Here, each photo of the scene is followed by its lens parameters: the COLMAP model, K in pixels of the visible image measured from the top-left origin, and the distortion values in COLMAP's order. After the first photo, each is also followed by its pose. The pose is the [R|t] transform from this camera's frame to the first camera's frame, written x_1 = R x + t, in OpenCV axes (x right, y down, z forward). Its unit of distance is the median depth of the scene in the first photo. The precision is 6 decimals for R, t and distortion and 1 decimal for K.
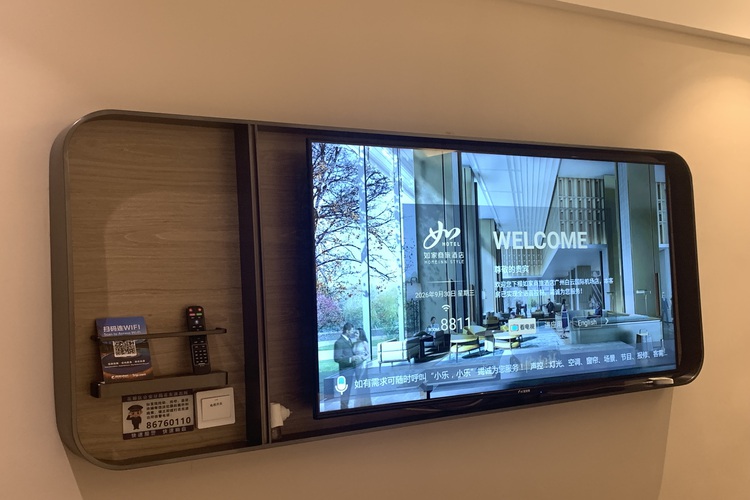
lens RADIAL K [[883.5, 0, 375.0], [0, 883.5, 250.0], [0, 0, 1]] dist [0.072204, -0.018132]
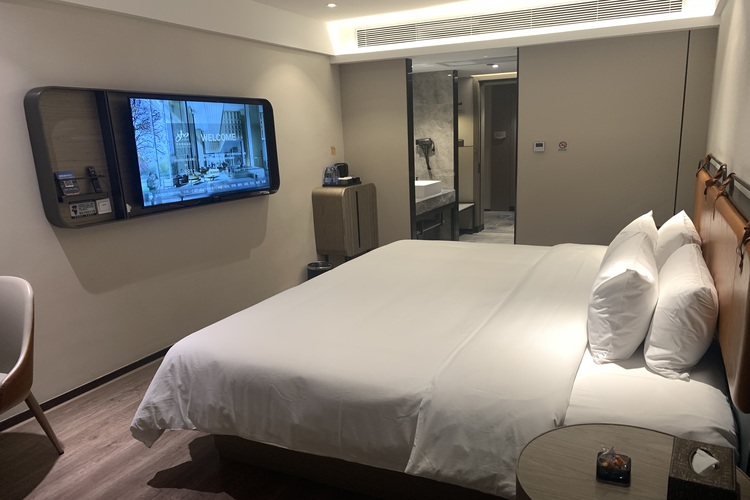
lens RADIAL K [[581.1, 0, 375.0], [0, 581.1, 250.0], [0, 0, 1]] dist [-0.003712, -0.004754]
pose [[0.861133, -0.092985, 0.499804, -0.304024], [-0.012632, 0.978914, 0.203883, -0.043010], [-0.508223, -0.181884, 0.841800, -0.714448]]
